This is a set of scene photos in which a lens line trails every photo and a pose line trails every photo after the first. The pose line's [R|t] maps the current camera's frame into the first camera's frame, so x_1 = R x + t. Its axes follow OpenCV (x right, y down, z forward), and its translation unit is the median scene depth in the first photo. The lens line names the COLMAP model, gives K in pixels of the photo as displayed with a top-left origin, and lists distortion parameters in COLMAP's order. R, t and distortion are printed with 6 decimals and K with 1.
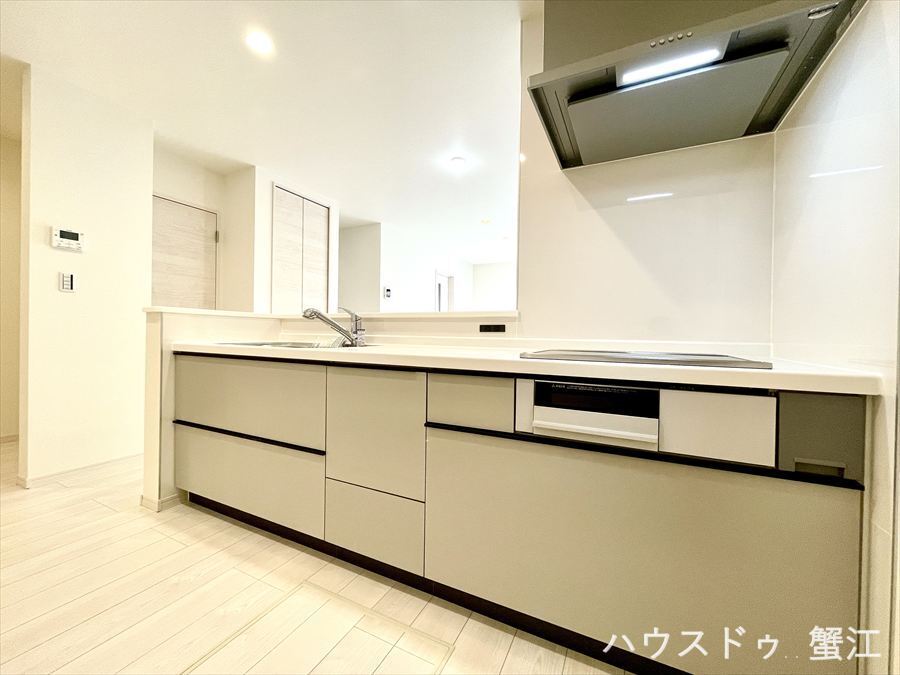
lens RADIAL K [[362.8, 0, 448.9], [0, 362.8, 336.2], [0, 0, 1]] dist [0.000392, 0.000027]
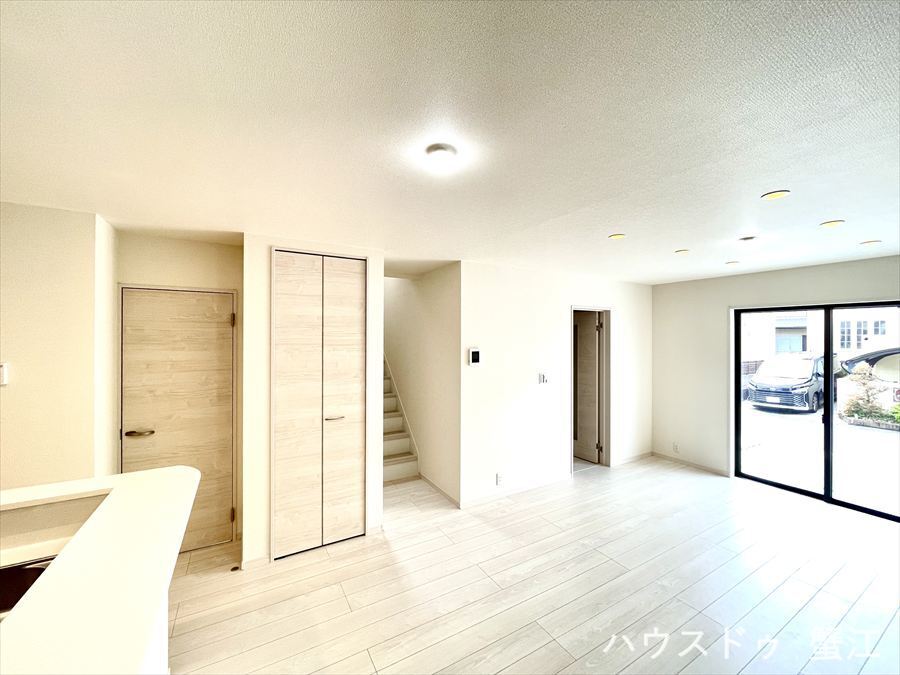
lens RADIAL K [[362.8, 0, 454.0], [0, 362.8, 339.3], [0, 0, 1]] dist [0.000392, 0.000027]
pose [[0.844948, -0.009978, -0.534756, 0.259540], [0.007634, 0.999949, -0.006596, -0.215958], [0.534794, 0.001491, 0.844981, 0.548417]]
